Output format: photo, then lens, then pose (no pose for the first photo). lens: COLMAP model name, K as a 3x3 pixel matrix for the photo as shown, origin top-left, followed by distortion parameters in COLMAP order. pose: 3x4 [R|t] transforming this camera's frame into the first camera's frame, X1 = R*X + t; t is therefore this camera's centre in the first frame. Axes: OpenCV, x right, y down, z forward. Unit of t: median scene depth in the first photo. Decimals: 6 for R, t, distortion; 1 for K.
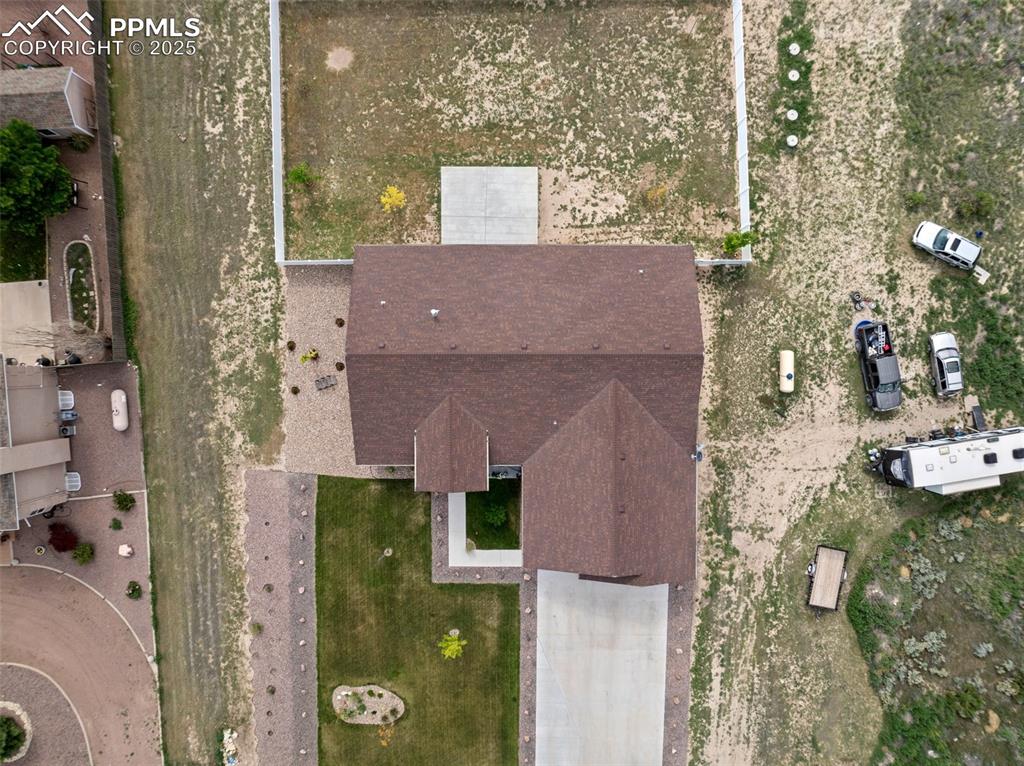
lens RADIAL K [[713.8, 0, 519.3], [0, 713.8, 389.2], [0, 0, 1]] dist [-0.002299, 0.000418]
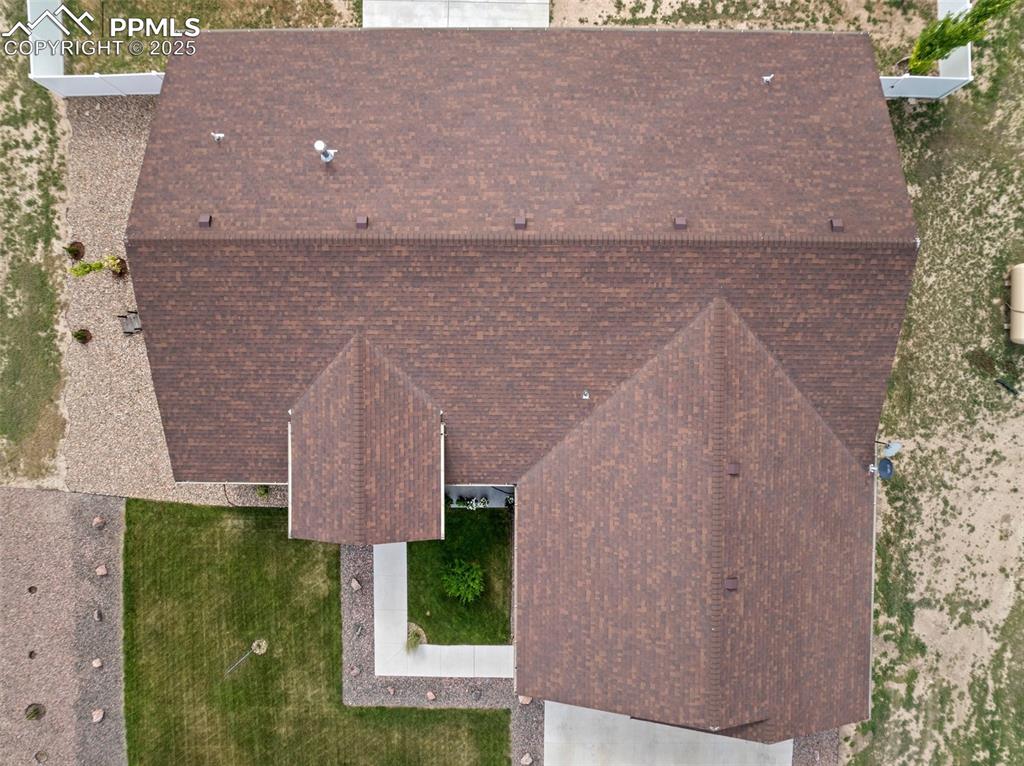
lens RADIAL K [[713.8, 0, 519.3], [0, 713.8, 380.7], [0, 0, 1]] dist [-0.002299, 0.000418]
pose [[0.999986, 0.005098, -0.001053, 0.006232], [-0.005109, 0.999935, -0.010156, 0.038247], [0.001002, 0.010161, 0.999948, 0.479935]]
